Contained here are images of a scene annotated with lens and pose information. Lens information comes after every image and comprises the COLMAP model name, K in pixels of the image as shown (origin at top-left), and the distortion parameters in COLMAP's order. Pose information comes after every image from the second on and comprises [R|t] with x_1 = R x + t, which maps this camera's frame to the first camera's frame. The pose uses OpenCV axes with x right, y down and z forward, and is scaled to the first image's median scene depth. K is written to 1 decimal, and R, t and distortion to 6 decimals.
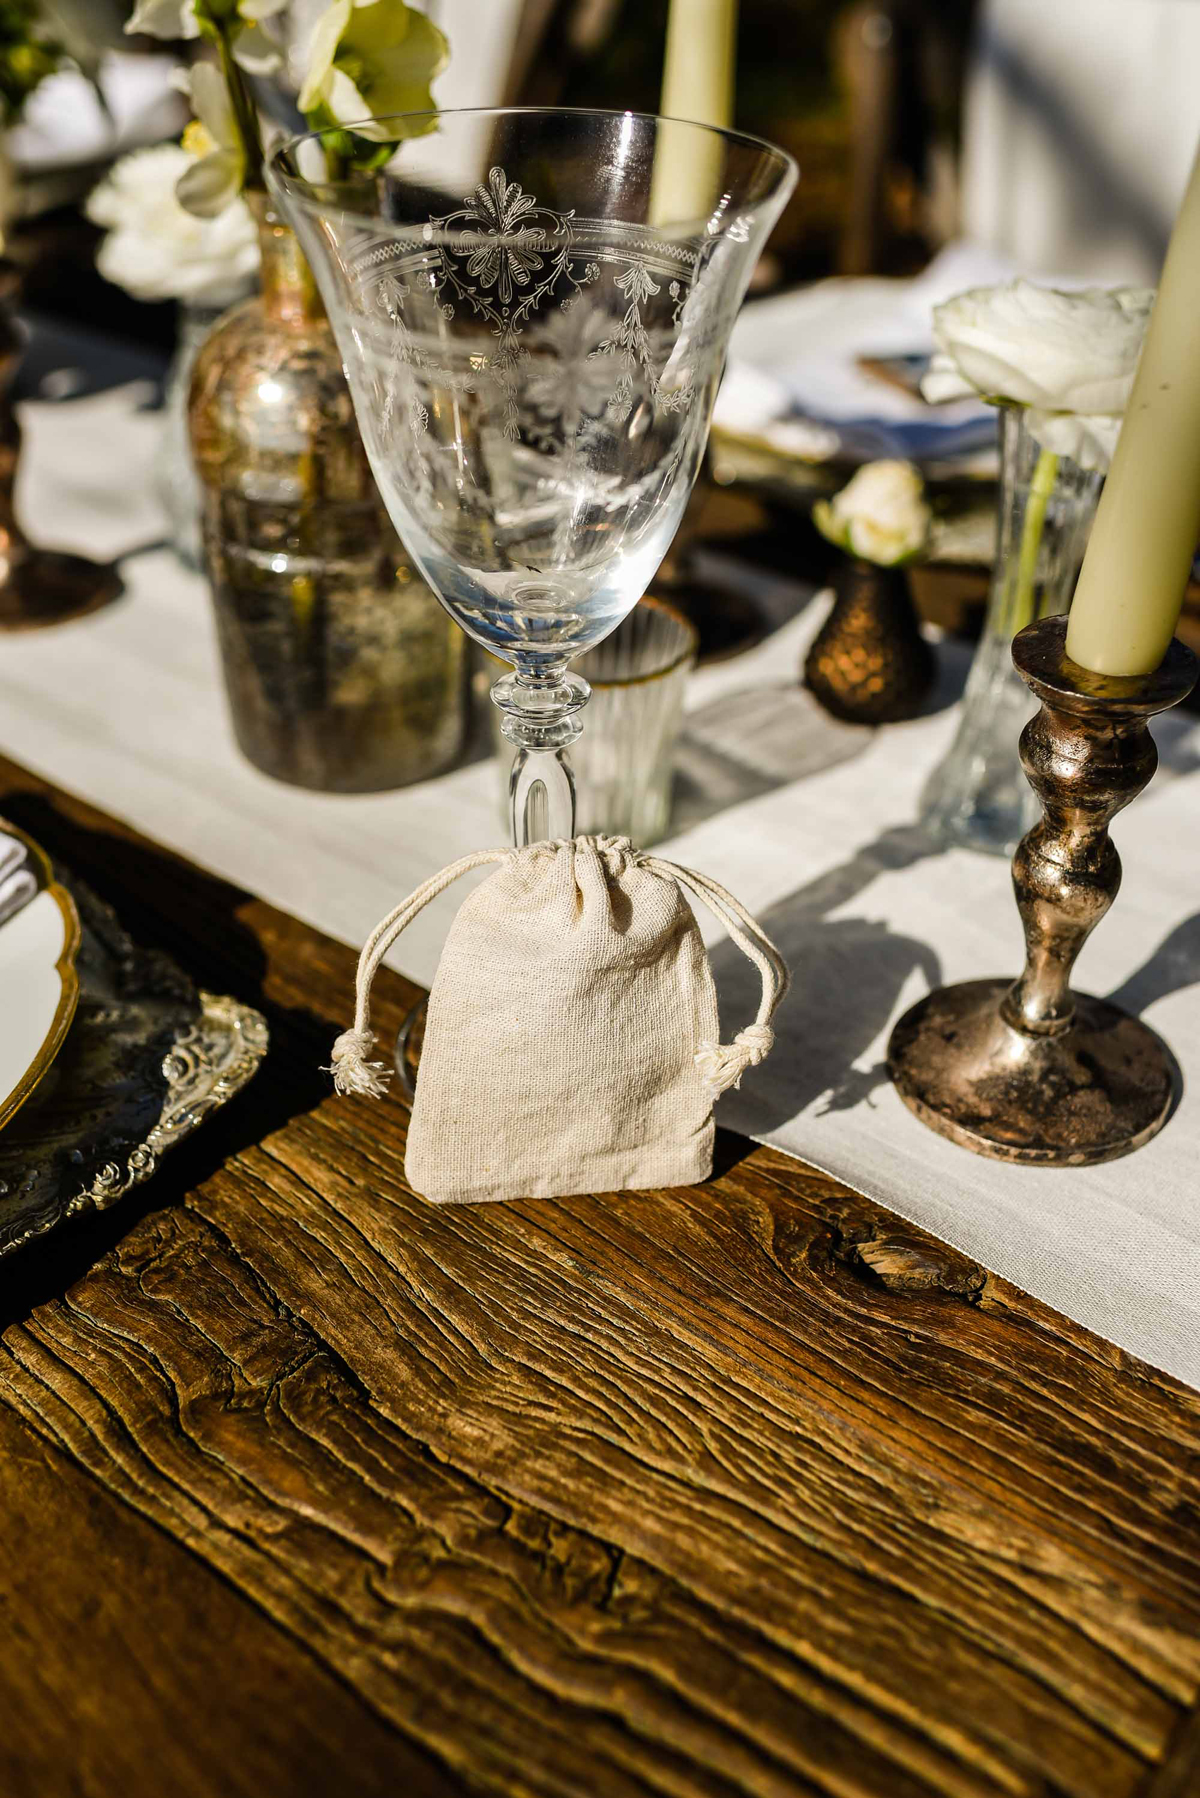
lens RADIAL K [[1803.2, 0, 600.0], [0, 1803.2, 899.0], [0, 0, 1]] dist [0.004012, -0.022416]
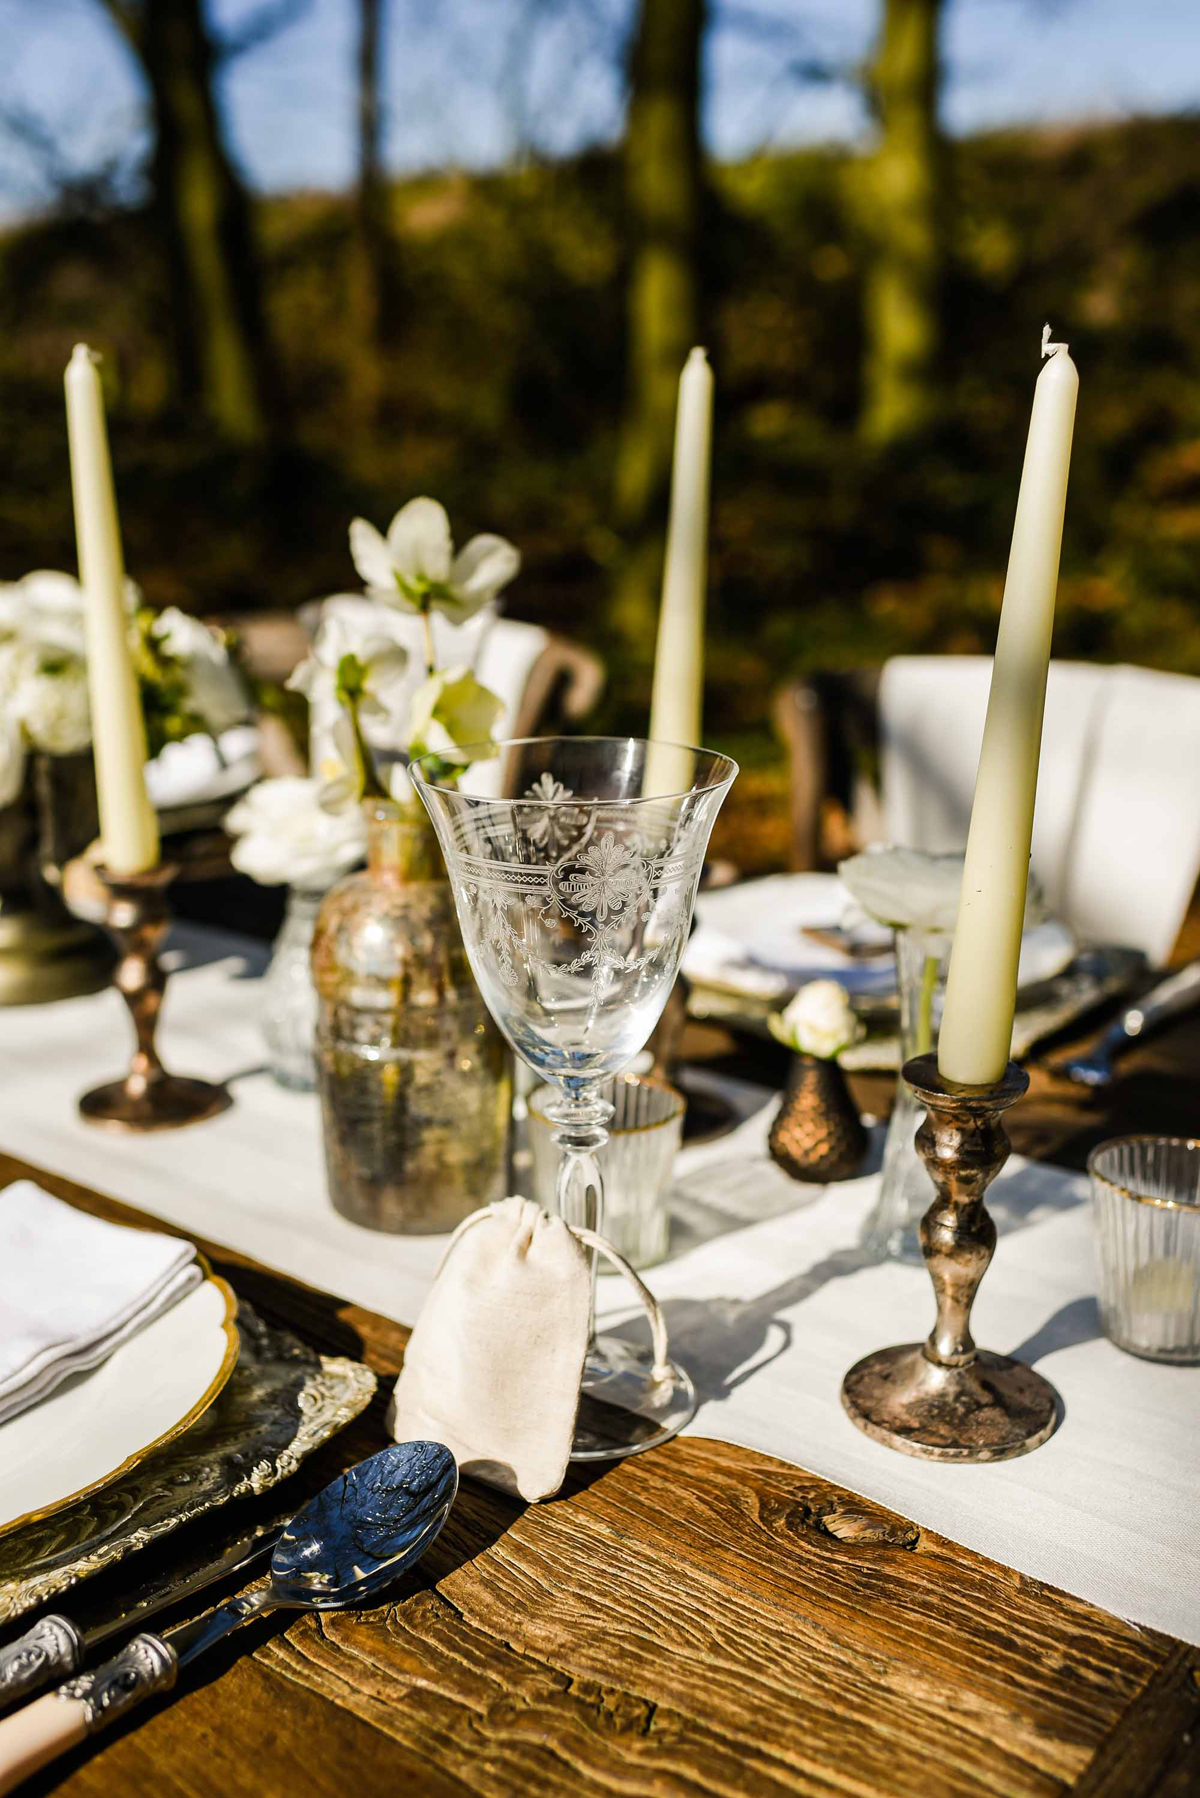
lens RADIAL K [[1870.6, 0, 567.4], [0, 1870.6, 945.5], [0, 0, 1]] dist [0.003490, -0.045828]
pose [[0.999869, -0.016111, -0.001698, -0.038354], [0.014742, 0.948335, -0.316929, 0.239169], [0.006716, 0.316862, 0.948448, -0.468436]]
